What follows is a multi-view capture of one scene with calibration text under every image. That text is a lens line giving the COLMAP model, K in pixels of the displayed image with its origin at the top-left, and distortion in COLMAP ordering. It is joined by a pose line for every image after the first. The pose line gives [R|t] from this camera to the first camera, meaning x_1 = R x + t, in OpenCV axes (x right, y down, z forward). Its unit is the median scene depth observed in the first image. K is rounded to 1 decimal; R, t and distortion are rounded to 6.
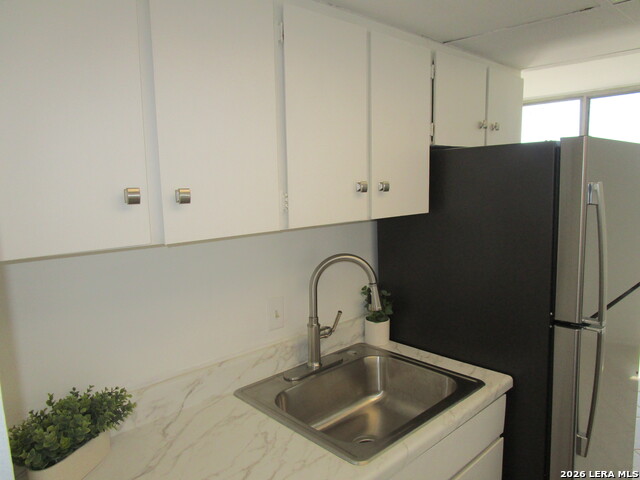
lens RADIAL K [[449.6, 0, 319.6], [0, 449.6, 240.5], [0, 0, 1]] dist [-0.036048, 0.010510]
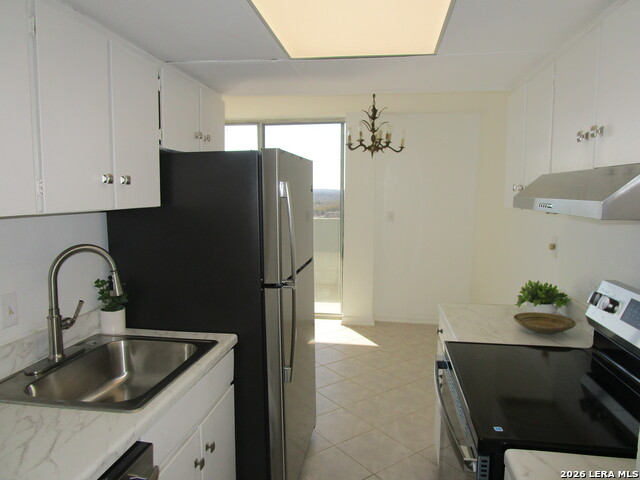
lens RADIAL K [[449.6, 0, 319.7], [0, 449.6, 241.3], [0, 0, 1]] dist [-0.036048, 0.010510]
pose [[0.782727, -0.041008, 0.621013, -0.159936], [0.060466, 0.998117, -0.010303, 0.067056], [-0.619421, 0.045615, 0.783733, -0.153504]]
